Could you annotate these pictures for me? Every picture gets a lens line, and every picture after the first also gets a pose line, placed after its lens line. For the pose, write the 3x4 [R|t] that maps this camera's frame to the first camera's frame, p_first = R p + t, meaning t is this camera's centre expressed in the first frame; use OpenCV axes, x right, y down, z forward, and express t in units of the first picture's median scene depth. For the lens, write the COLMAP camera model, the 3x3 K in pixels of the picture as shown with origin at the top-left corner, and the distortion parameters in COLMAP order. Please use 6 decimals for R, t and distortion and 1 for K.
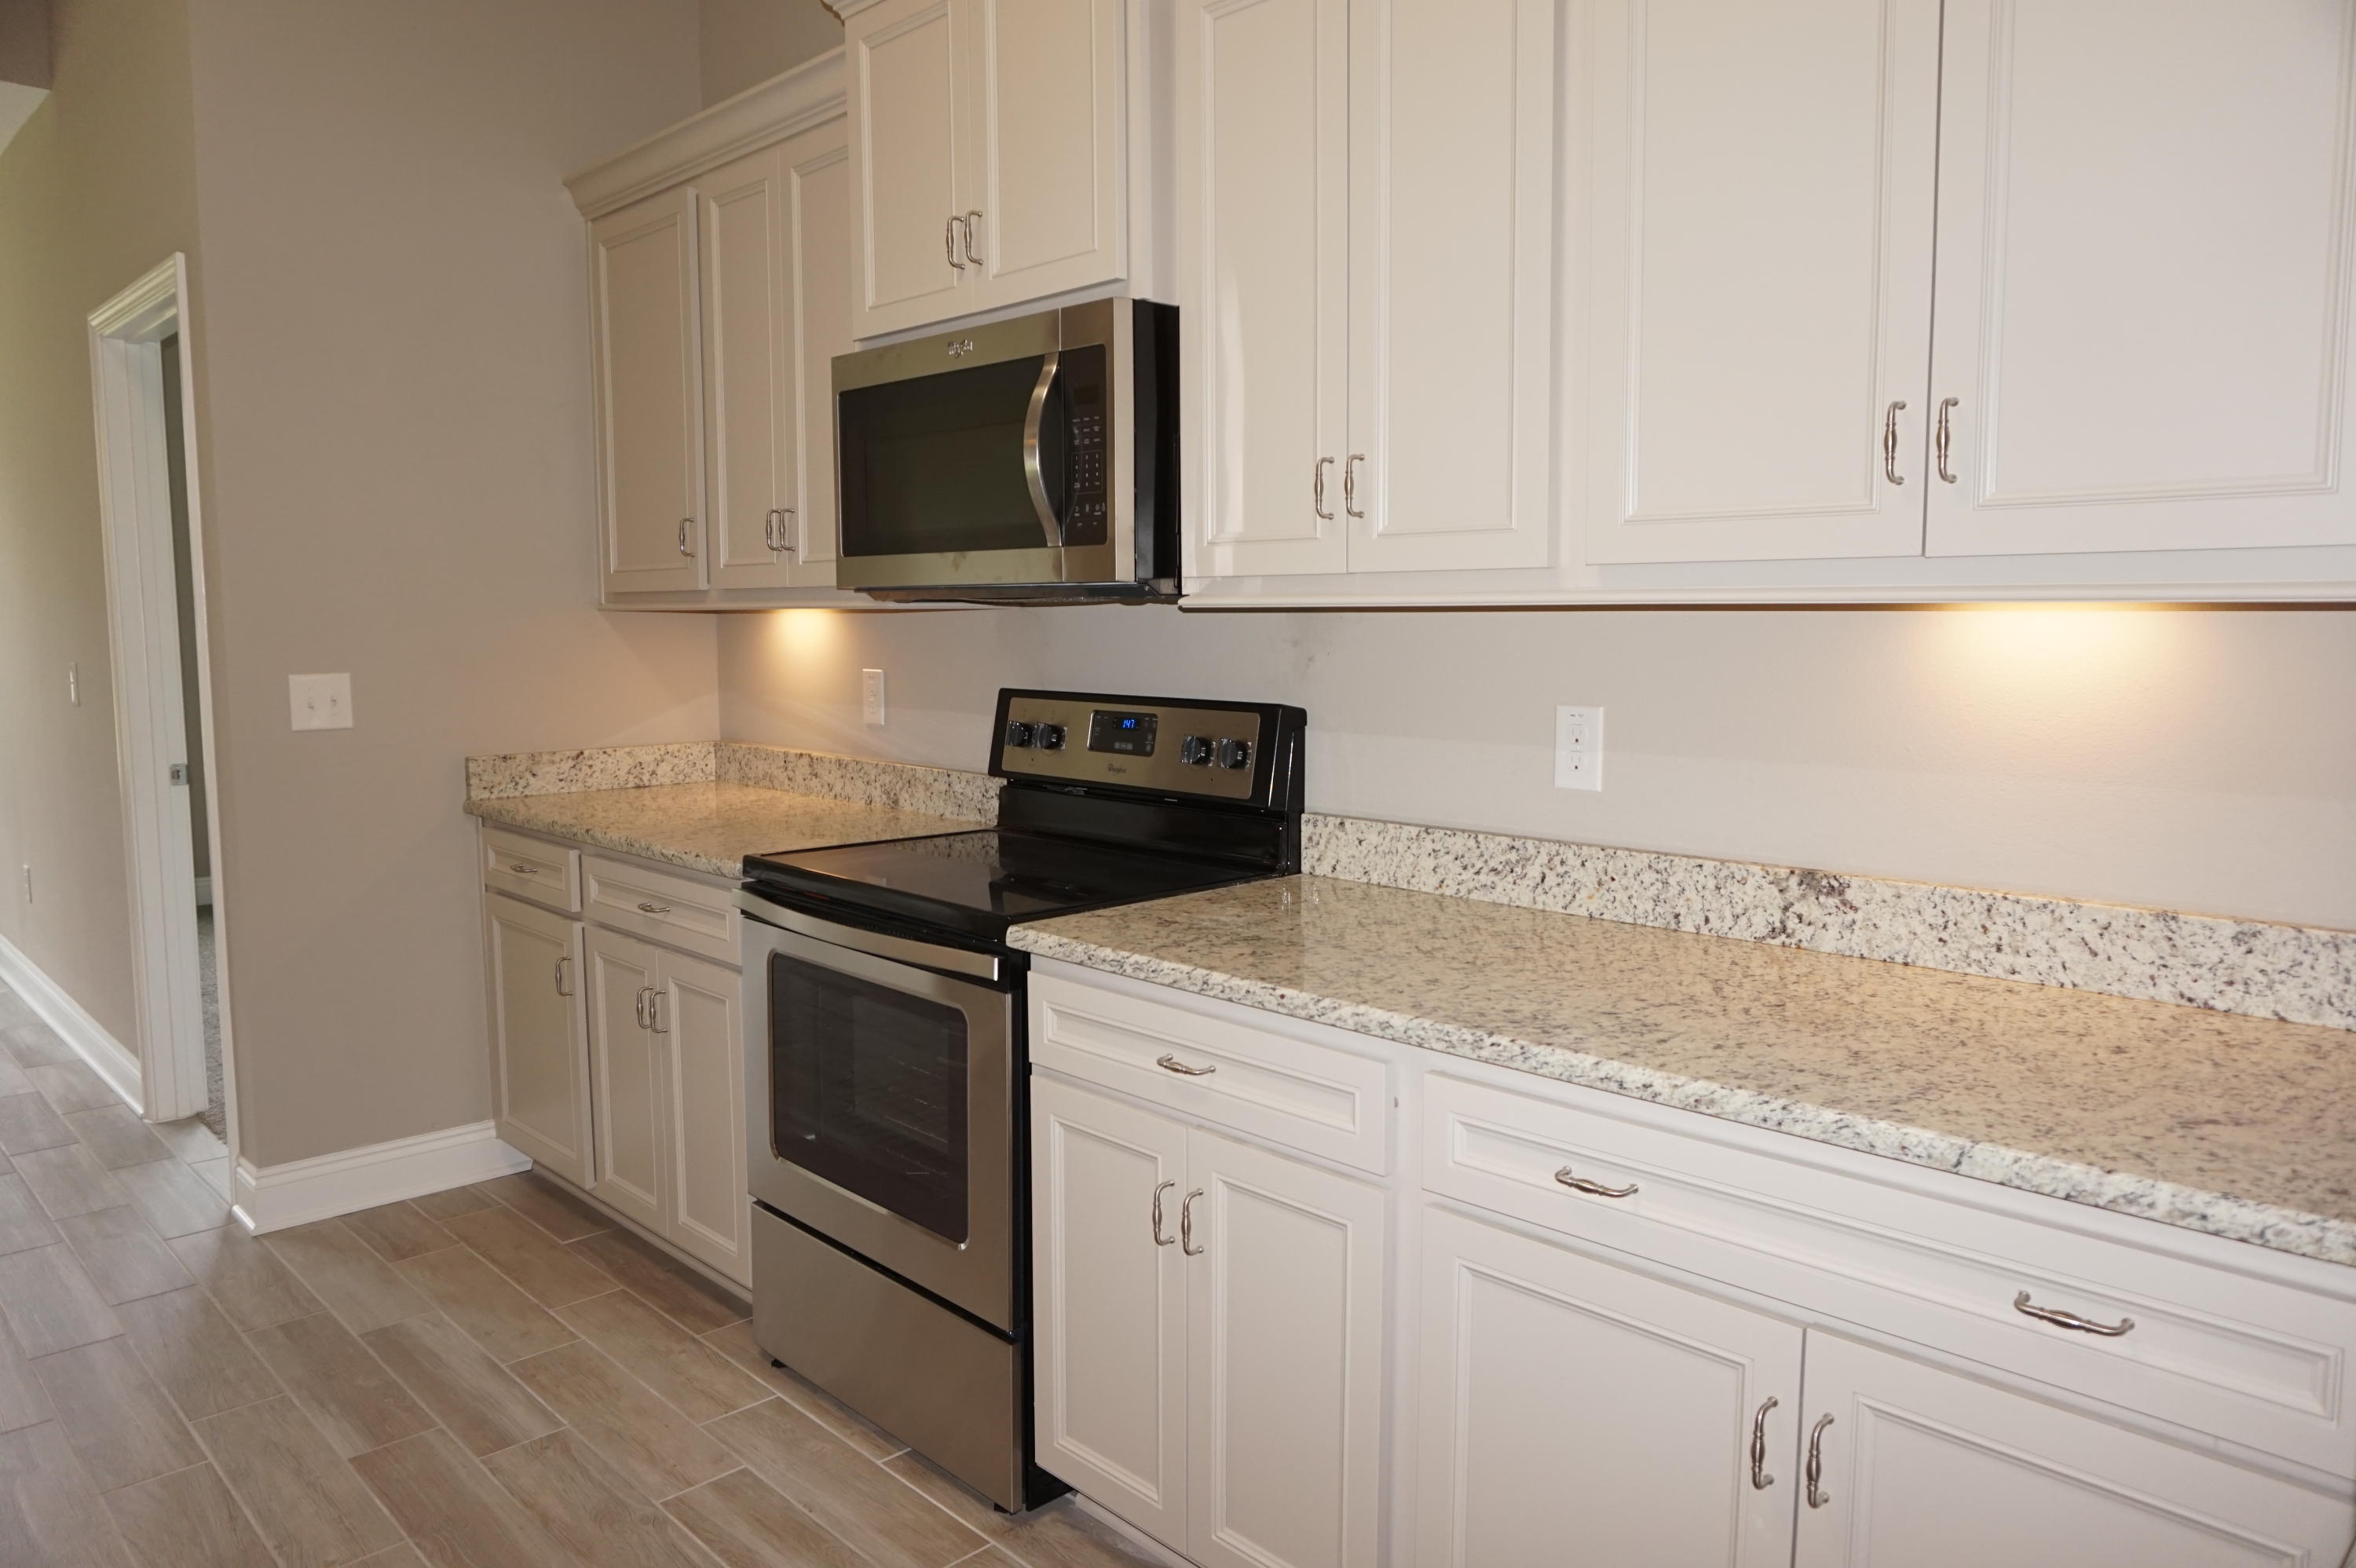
lens RADIAL K [[1583.0, 0, 1171.8], [0, 1583.0, 776.0], [0, 0, 1]] dist [-0.040991, 0.033198]
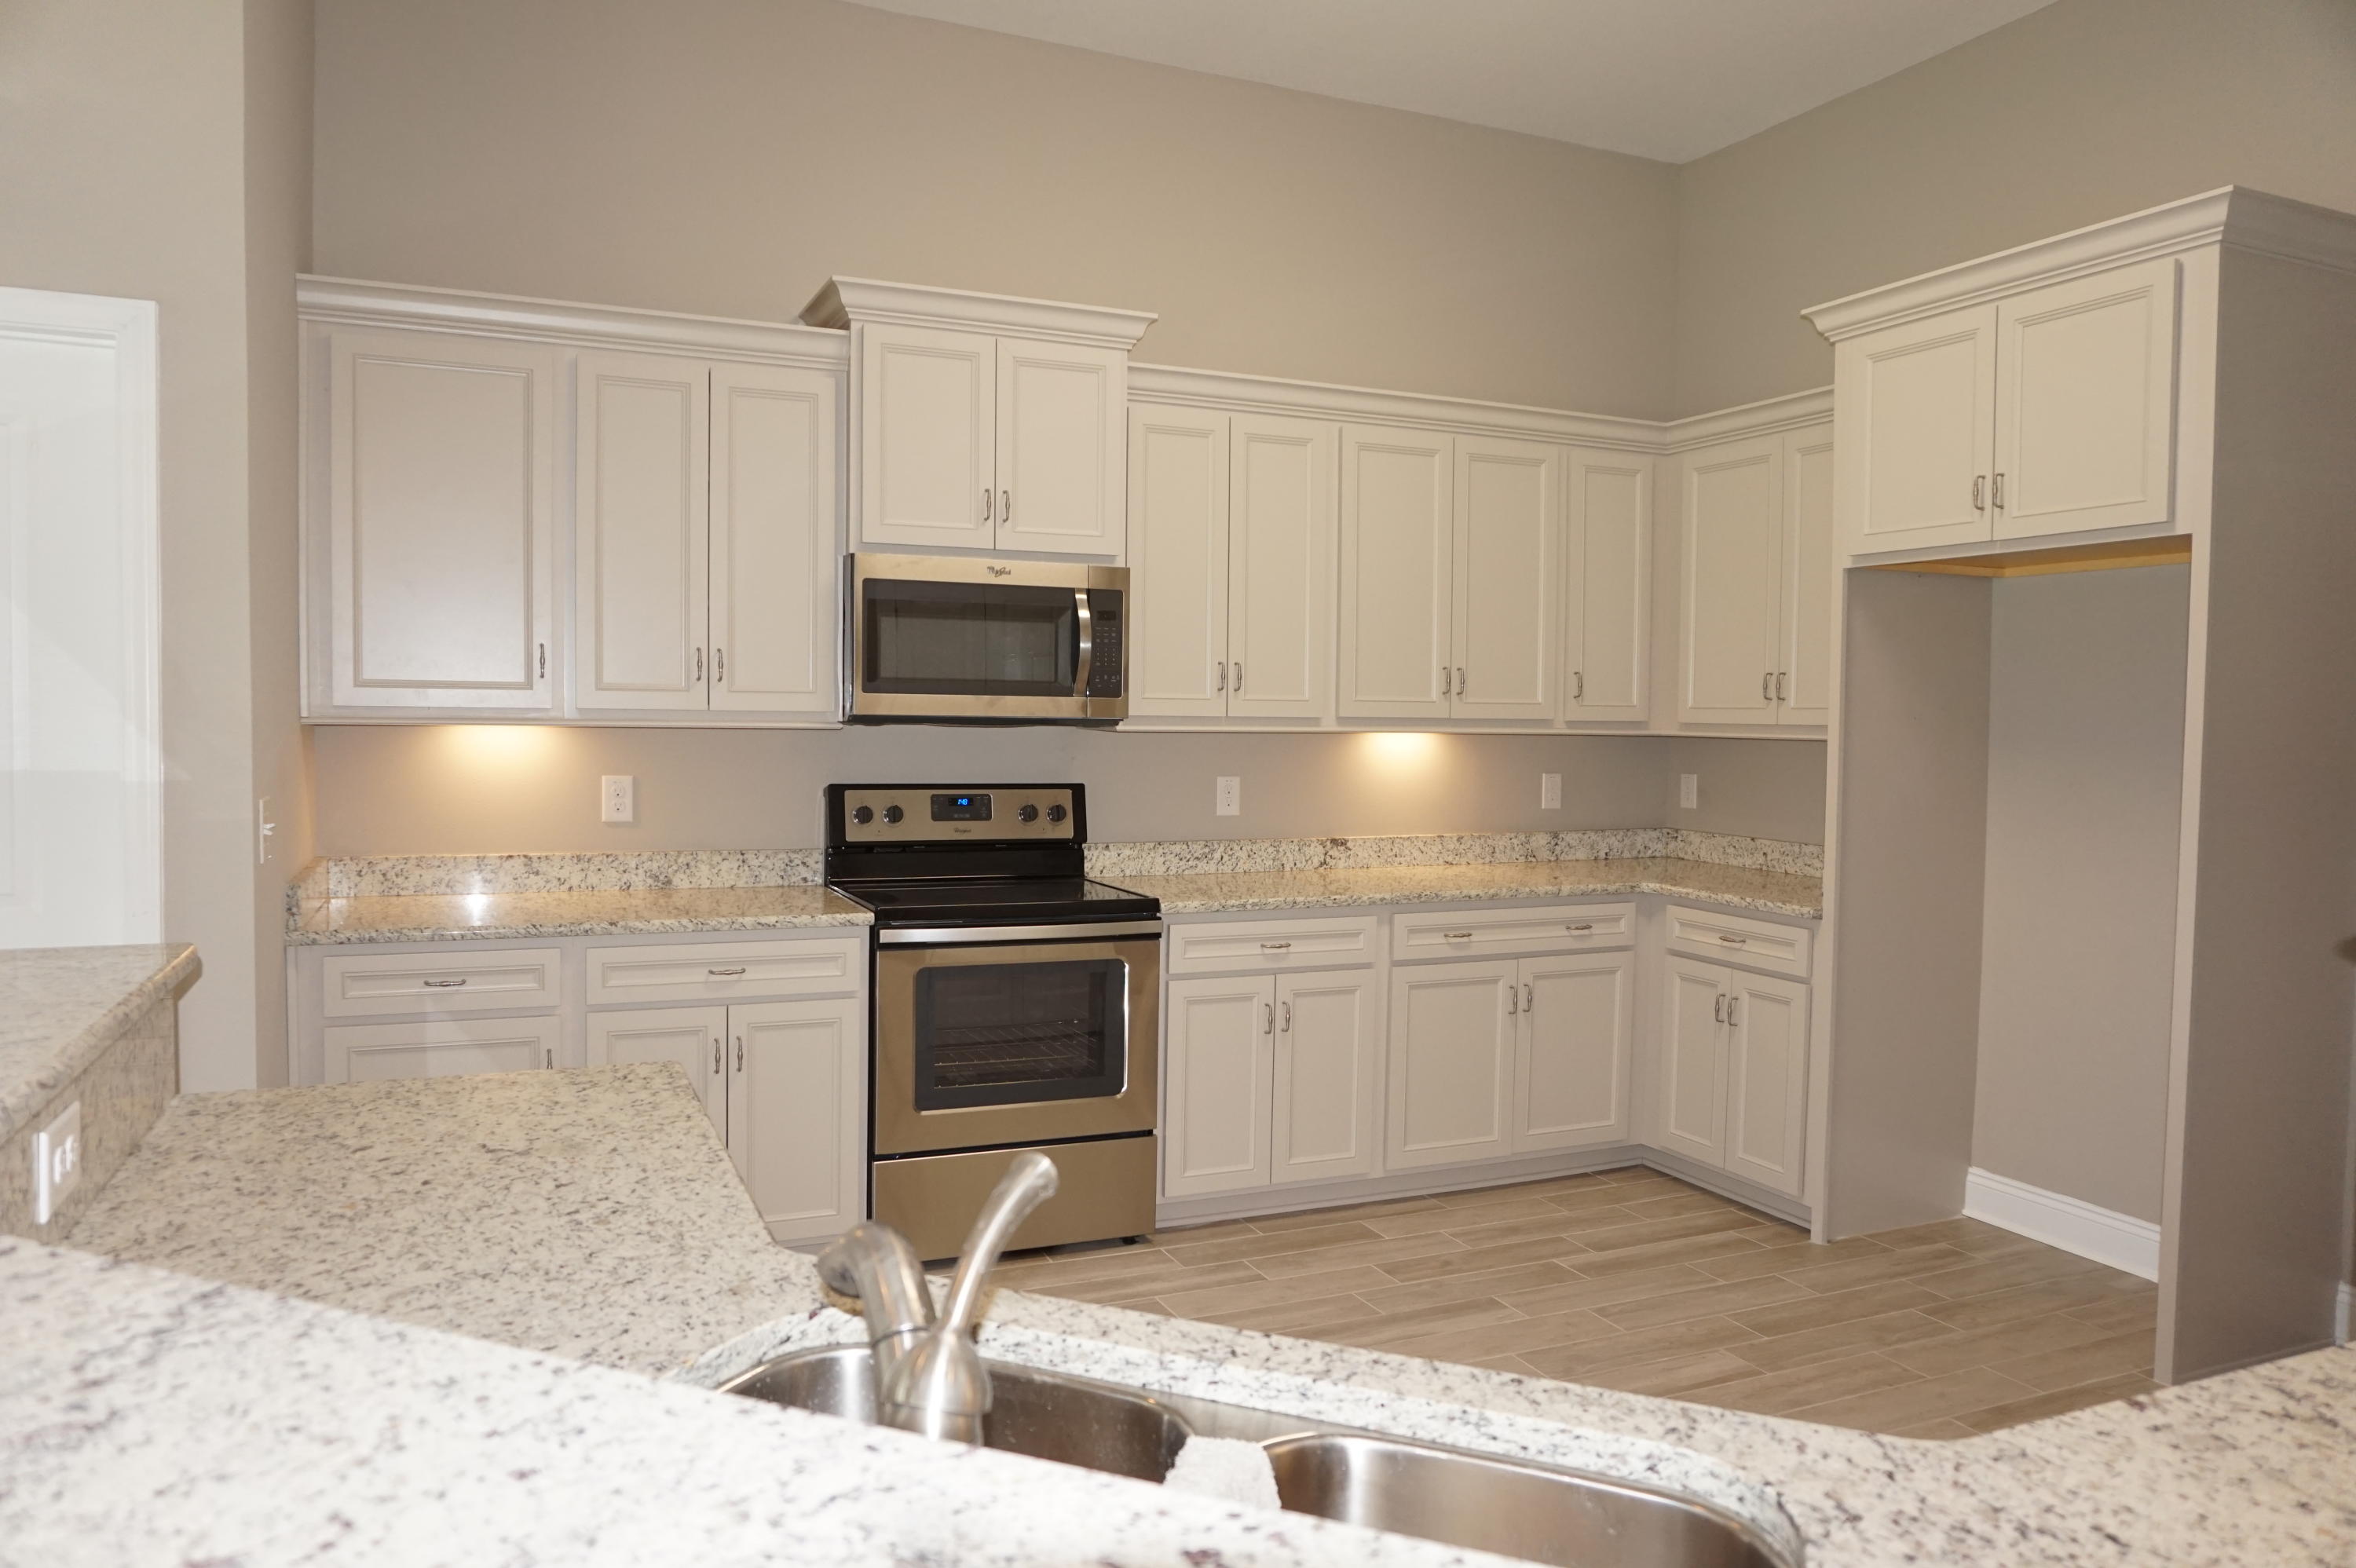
lens RADIAL K [[1583.0, 0, 1174.7], [0, 1583.0, 778.4], [0, 0, 1]] dist [-0.040991, 0.033198]
pose [[0.341285, -0.033355, 0.939368, -1.464790], [0.080585, 0.996729, 0.006115, -0.049554], [-0.936499, 0.073612, 0.342857, 0.261341]]
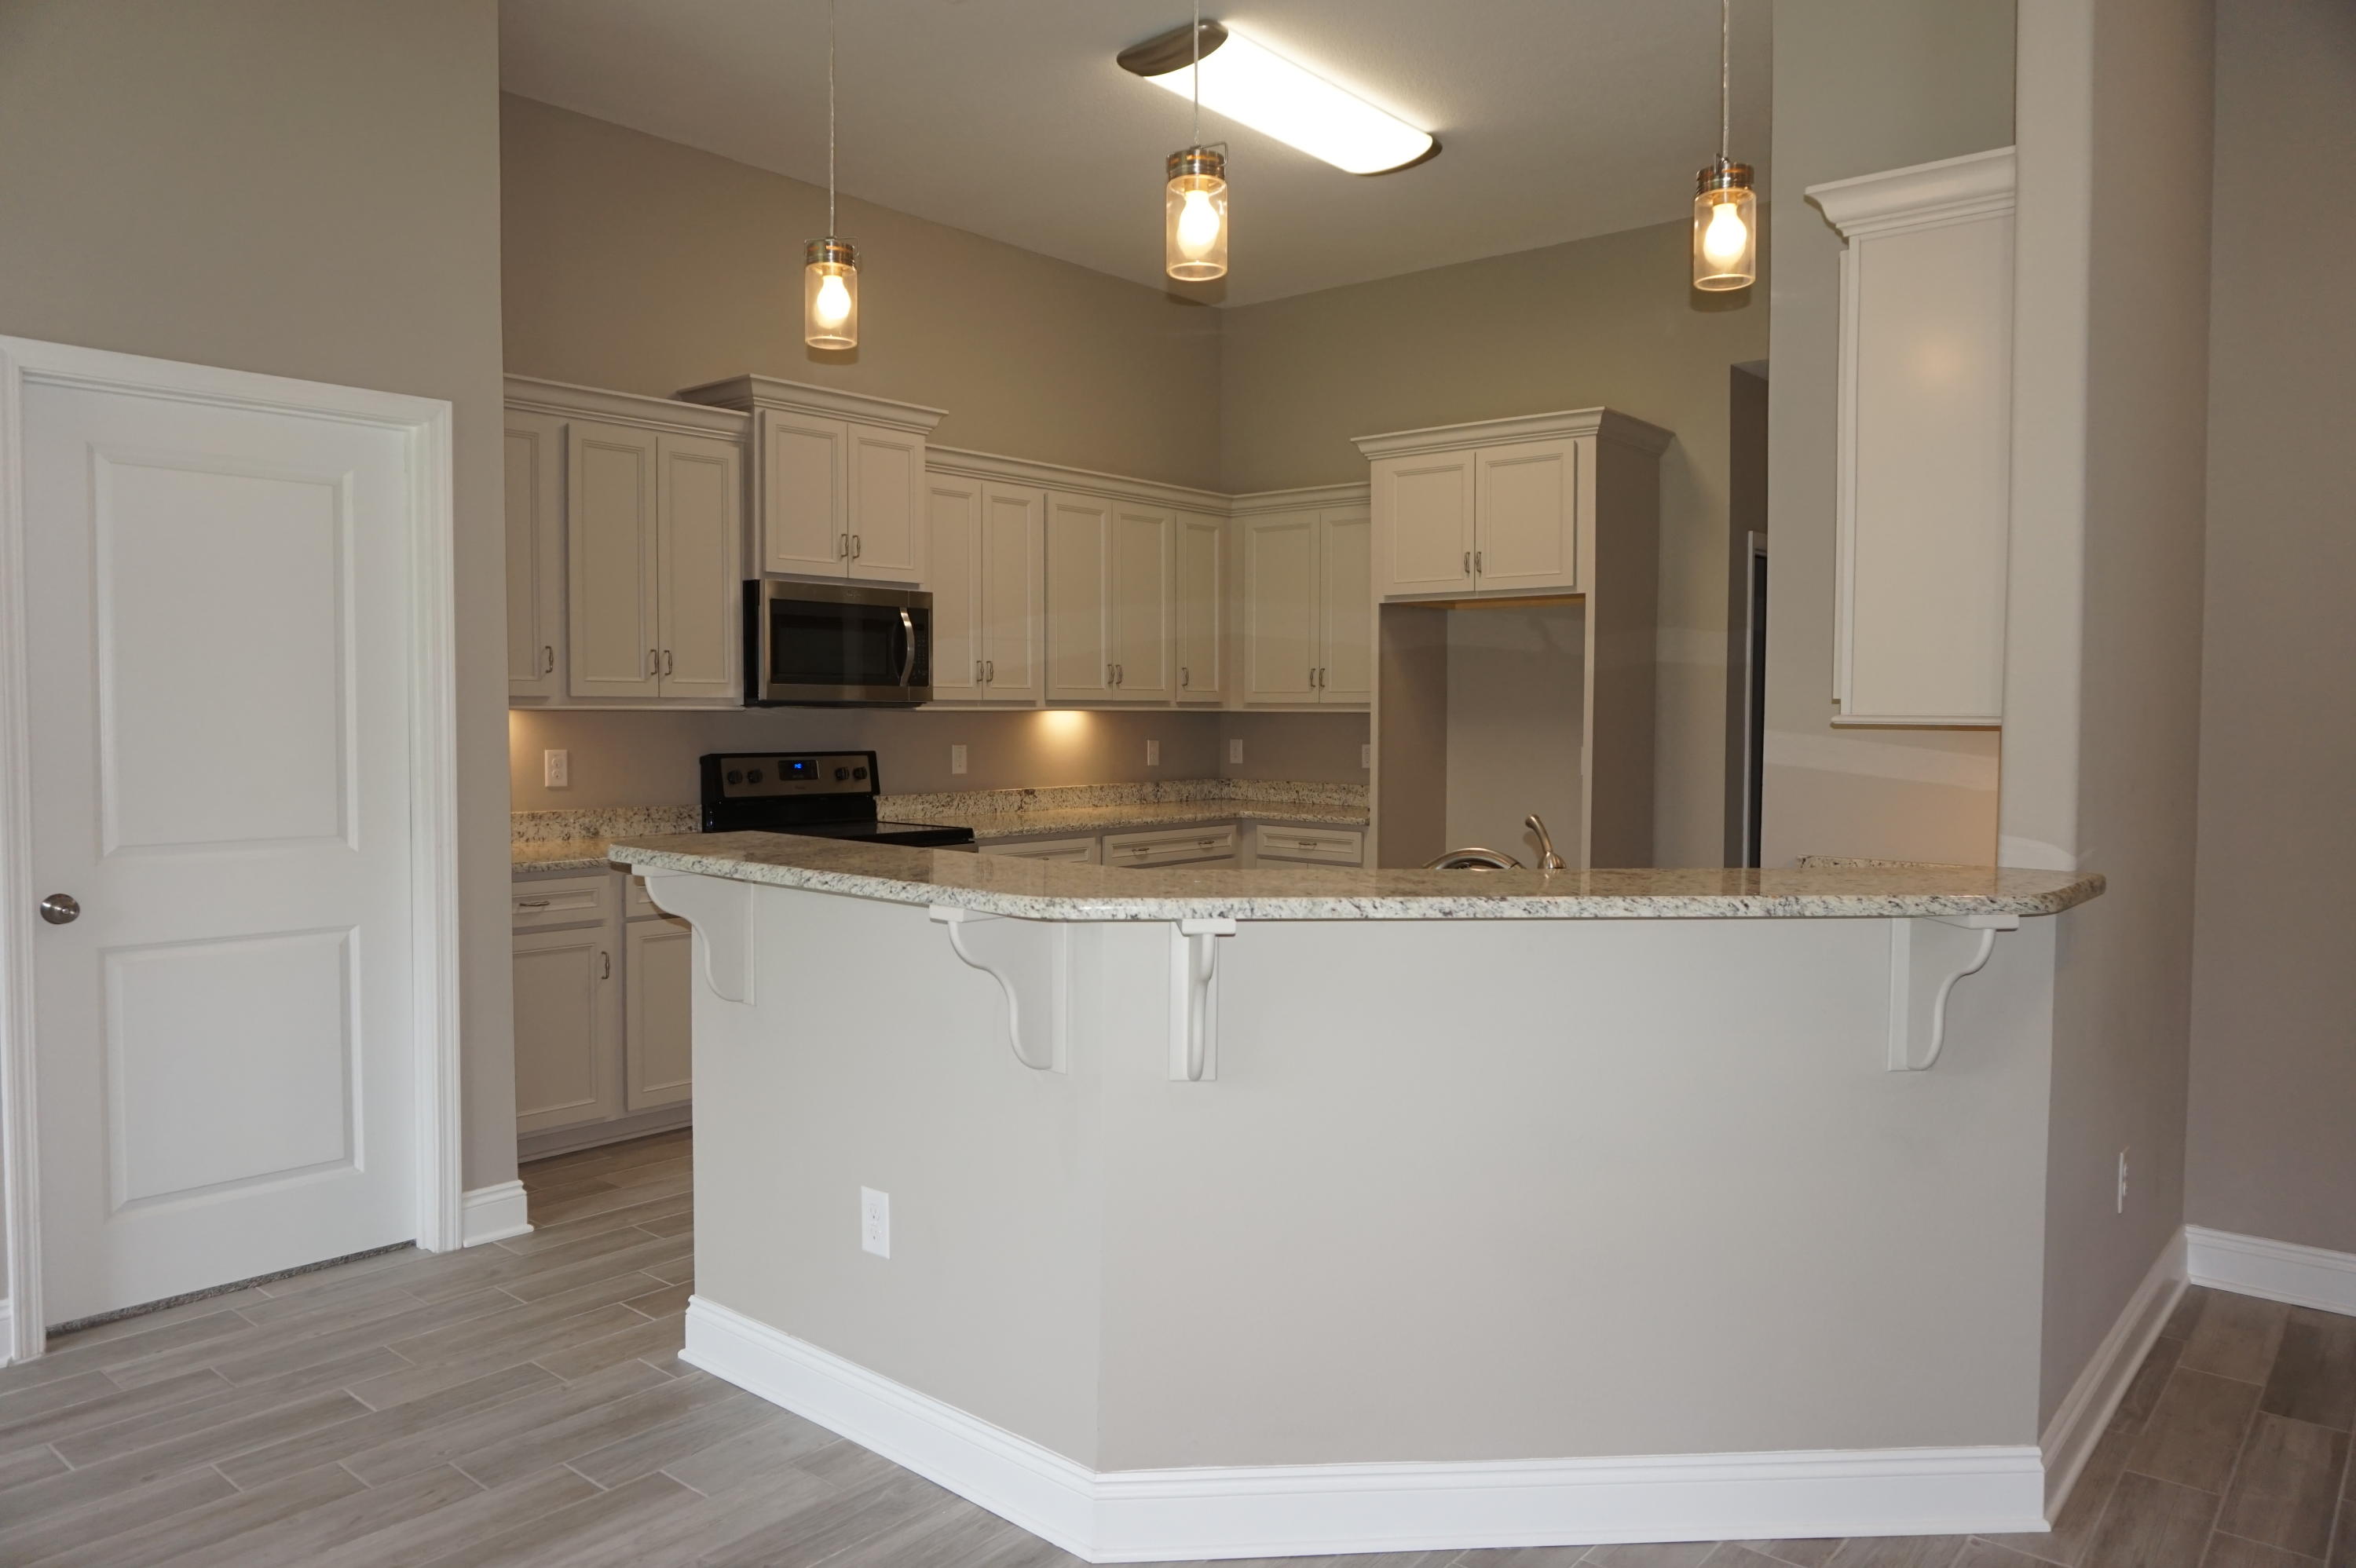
lens RADIAL K [[1583.0, 0, 1170.4], [0, 1583.0, 781.5], [0, 0, 1]] dist [-0.040991, 0.033198]
pose [[-0.095629, -0.043881, 0.994449, -2.187213], [0.095937, 0.993971, 0.053086, -0.077361], [-0.990783, 0.100481, -0.090842, 0.715597]]
